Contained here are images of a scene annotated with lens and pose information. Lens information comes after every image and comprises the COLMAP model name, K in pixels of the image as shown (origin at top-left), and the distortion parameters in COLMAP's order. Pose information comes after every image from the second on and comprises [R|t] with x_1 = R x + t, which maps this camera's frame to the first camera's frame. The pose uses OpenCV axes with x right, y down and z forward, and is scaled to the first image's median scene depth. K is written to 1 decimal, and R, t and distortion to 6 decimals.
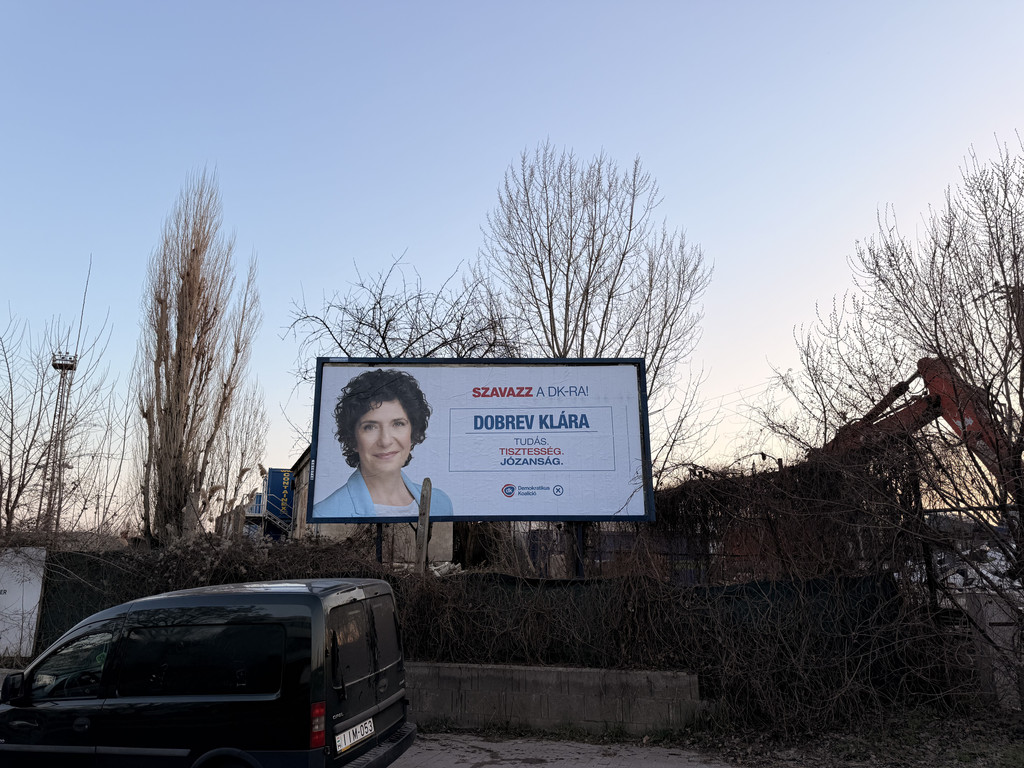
lens RADIAL K [[701.4, 0, 507.8], [0, 701.4, 381.0], [0, 0, 1]] dist [0.038979, -0.005079]
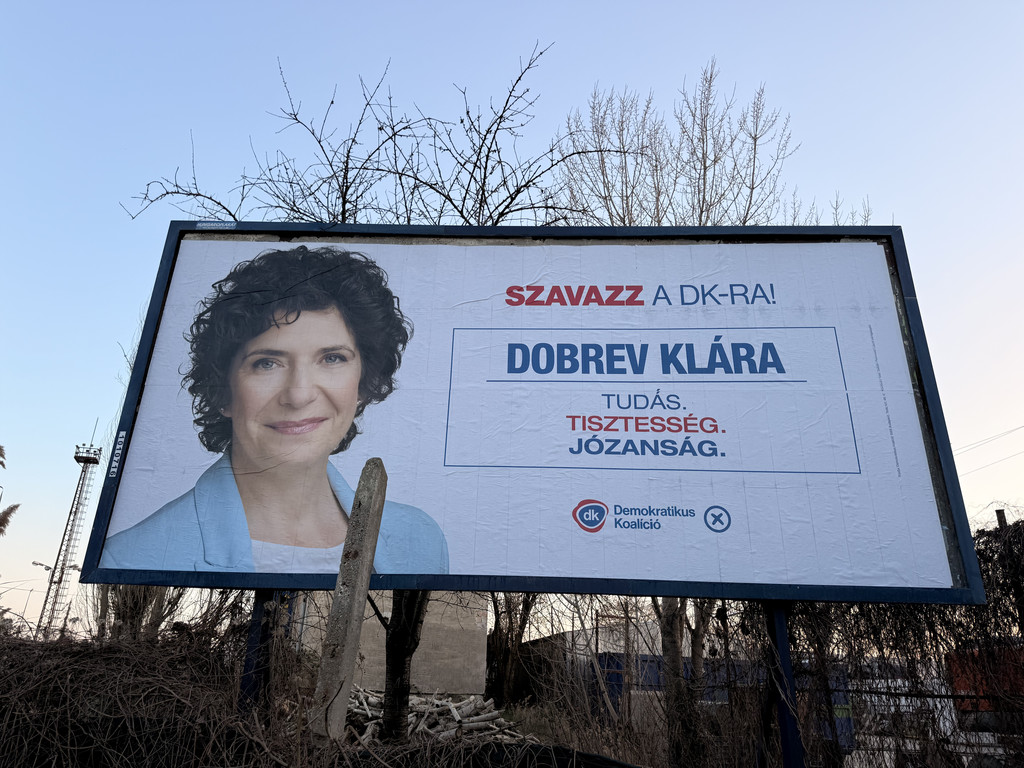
lens RADIAL K [[725.3, 0, 509.5], [0, 725.3, 385.7], [0, 0, 1]] dist [0.069058, -0.109810]
pose [[0.997692, 0.008216, -0.067407, -0.013671], [-0.018186, 0.988722, -0.148654, 0.114716], [0.065425, 0.149536, 0.986589, 0.457084]]
